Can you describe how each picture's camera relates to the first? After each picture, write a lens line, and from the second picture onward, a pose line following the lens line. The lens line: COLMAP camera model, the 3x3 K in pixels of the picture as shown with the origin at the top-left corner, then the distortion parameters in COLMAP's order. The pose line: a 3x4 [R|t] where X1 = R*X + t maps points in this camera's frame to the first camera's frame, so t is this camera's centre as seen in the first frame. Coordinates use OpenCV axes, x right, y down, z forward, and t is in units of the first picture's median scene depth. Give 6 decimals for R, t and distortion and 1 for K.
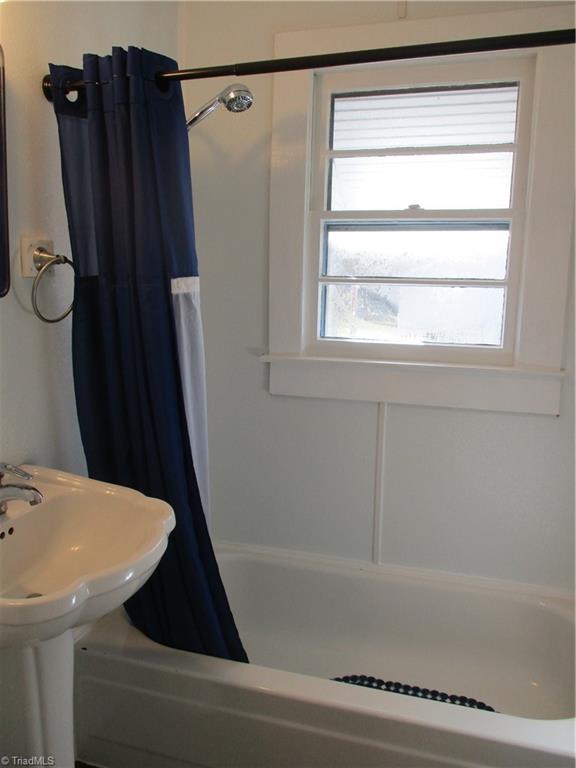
lens RADIAL K [[635.6, 0, 284.0], [0, 635.6, 372.9], [0, 0, 1]] dist [-0.033025, 0.001616]
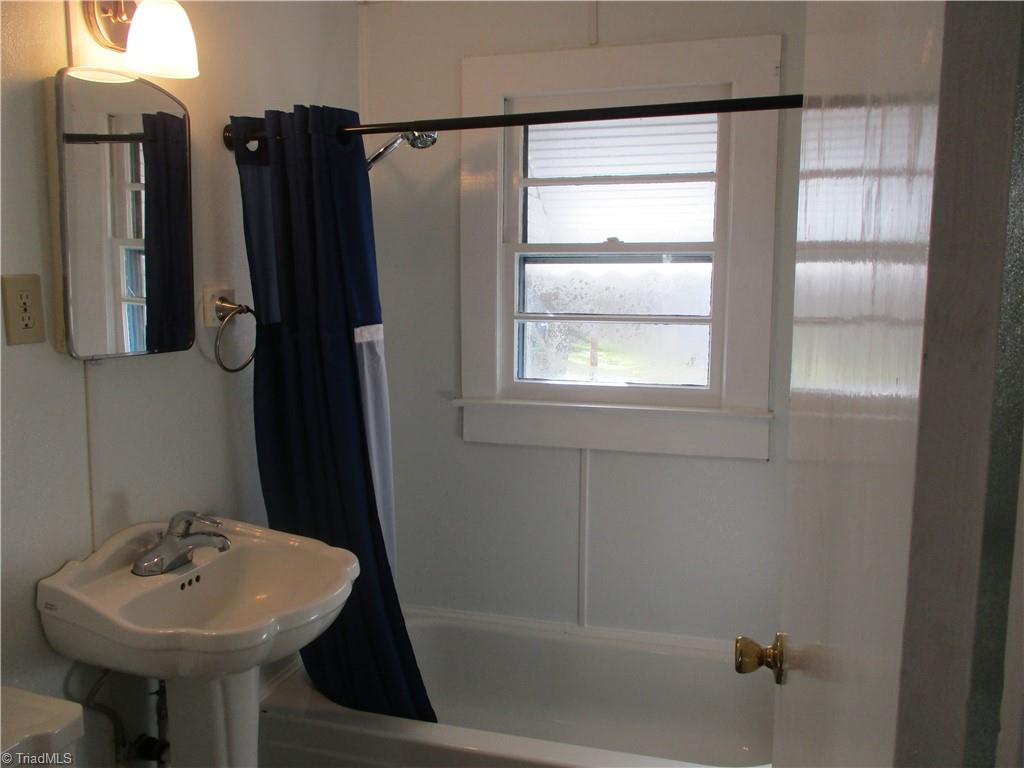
lens RADIAL K [[823.4, 0, 512.0], [0, 823.4, 384.0], [0, 0, 1]] dist [0.009131, 0.005156]
pose [[0.999854, -0.012822, 0.011311, 0.050549], [0.013224, 0.999256, -0.036239, -0.007485], [-0.010837, 0.036383, 0.999279, -0.274283]]
